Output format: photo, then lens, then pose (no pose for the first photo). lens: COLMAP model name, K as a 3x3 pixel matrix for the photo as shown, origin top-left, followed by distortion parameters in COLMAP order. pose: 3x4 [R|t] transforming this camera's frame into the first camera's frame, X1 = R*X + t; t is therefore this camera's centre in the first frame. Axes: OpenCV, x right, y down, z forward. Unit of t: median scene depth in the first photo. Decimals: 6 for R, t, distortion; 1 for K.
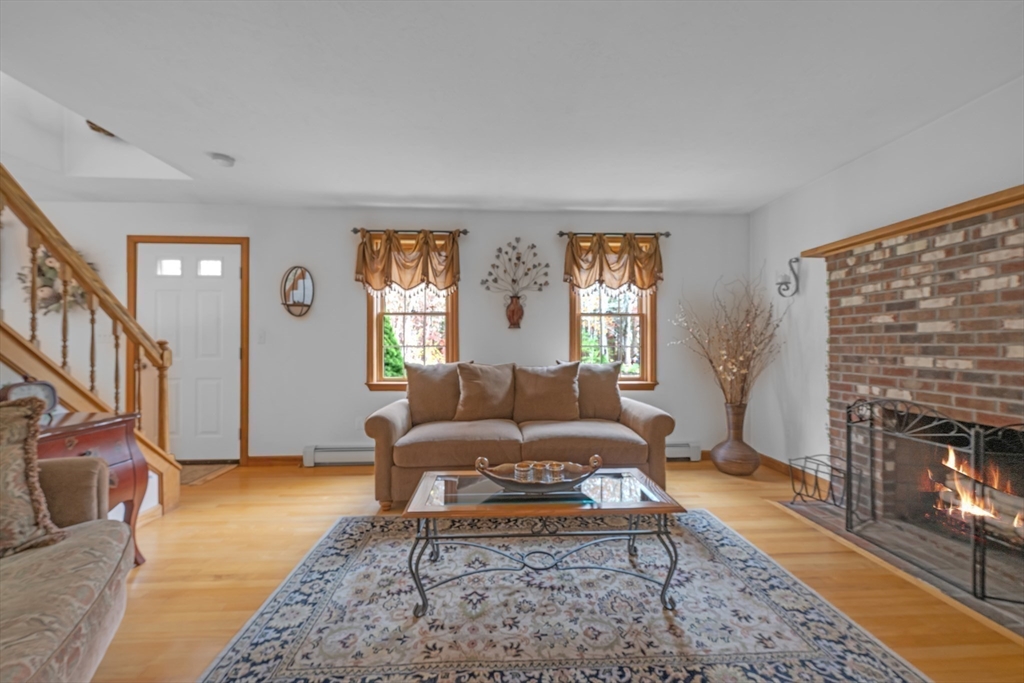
lens RADIAL K [[410.2, 0, 509.9], [0, 410.2, 342.0], [0, 0, 1]] dist [0.010965, 0.000030]
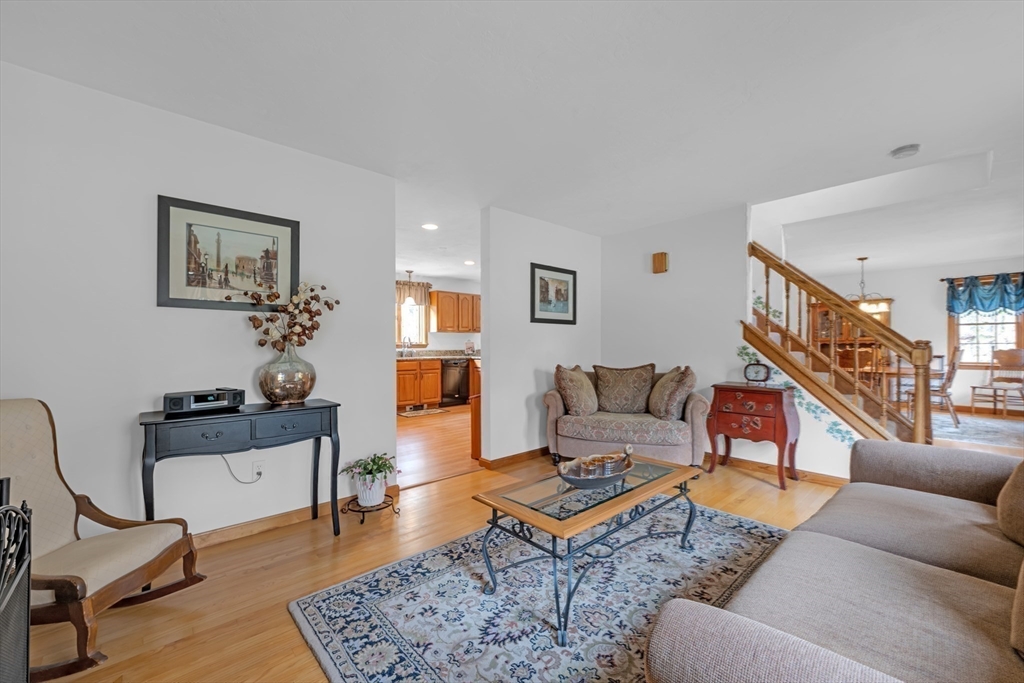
lens RADIAL K [[416.4, 0, 512.0], [0, 416.4, 341.5], [0, 0, 1]] dist [0.001437, 0.000014]
pose [[-0.773744, -0.003514, -0.633489, 0.816847], [0.006047, 0.999898, -0.012932, 0.005229], [0.633470, -0.013837, -0.773644, 1.497920]]
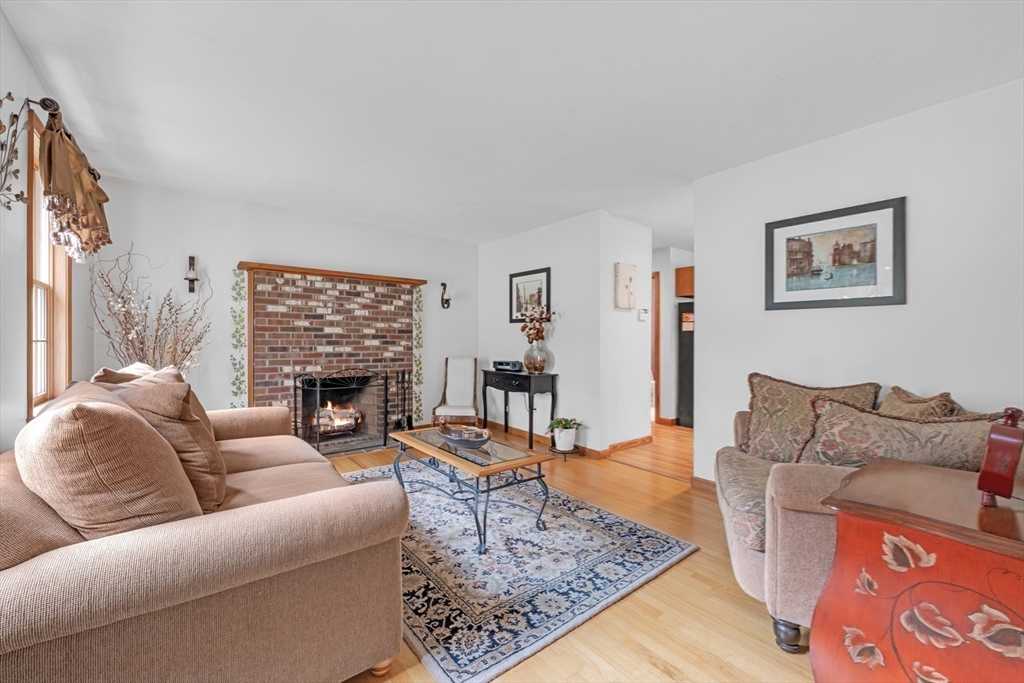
lens RADIAL K [[410.2, 0, 509.9], [0, 410.2, 342.0], [0, 0, 1]] dist [0.010965, 0.000030]
pose [[-0.579376, -0.009558, 0.815004, -1.017884], [-0.014743, 0.999891, 0.001246, 0.003667], [-0.814927, -0.011293, -0.579454, 1.488066]]
